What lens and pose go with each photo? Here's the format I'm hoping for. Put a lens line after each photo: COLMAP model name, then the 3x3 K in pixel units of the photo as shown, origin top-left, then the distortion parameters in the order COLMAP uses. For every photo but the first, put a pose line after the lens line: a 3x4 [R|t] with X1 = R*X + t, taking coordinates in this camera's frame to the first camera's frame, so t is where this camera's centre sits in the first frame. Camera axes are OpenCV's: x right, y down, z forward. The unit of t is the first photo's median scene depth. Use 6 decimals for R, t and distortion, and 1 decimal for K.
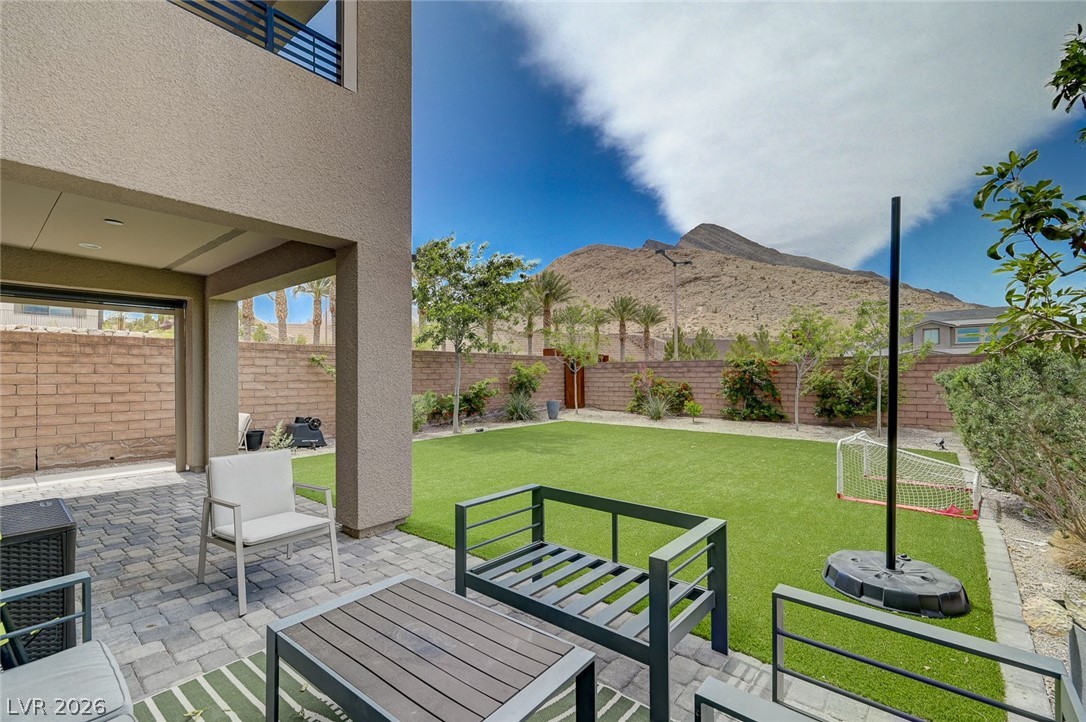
lens RADIAL K [[475.5, 0, 545.5], [0, 475.5, 366.8], [0, 0, 1]] dist [0.000175, -0.000259]
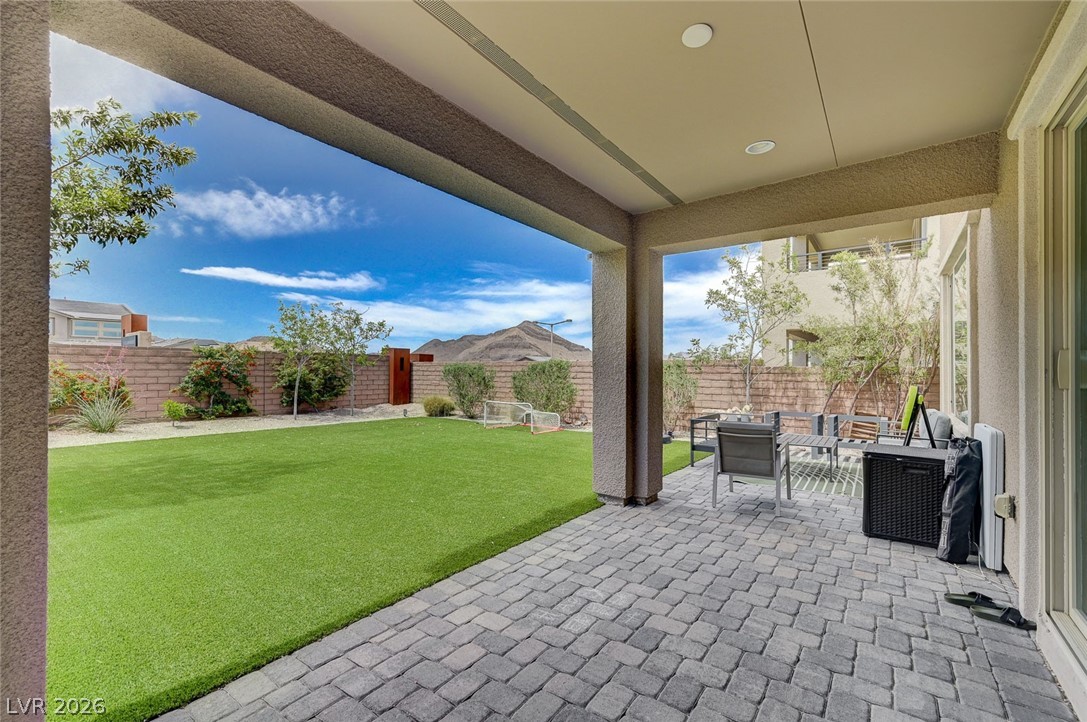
lens RADIAL K [[475.9, 0, 550.4], [0, 475.9, 365.2], [0, 0, 1]] dist [0.000175, -0.000259]
pose [[-0.064200, 0.013929, 0.997840, -0.478593], [-0.019927, 0.999685, -0.015237, 0.013613], [-0.997738, -0.020862, -0.063902, 0.408407]]
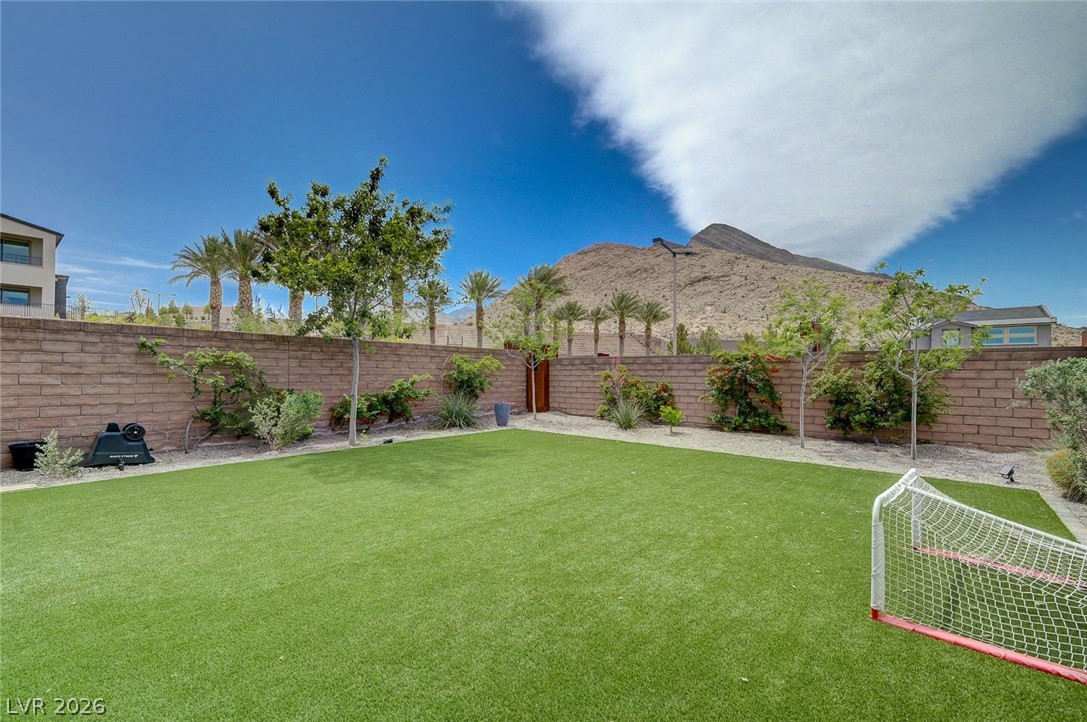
lens RADIAL K [[475.9, 0, 550.7], [0, 475.9, 369.7], [0, 0, 1]] dist [0.000175, -0.000259]
pose [[0.999905, 0.011247, -0.008023, 0.109505], [-0.011191, 0.999913, 0.006979, 0.007866], [0.008101, -0.006889, 0.999943, 0.196320]]
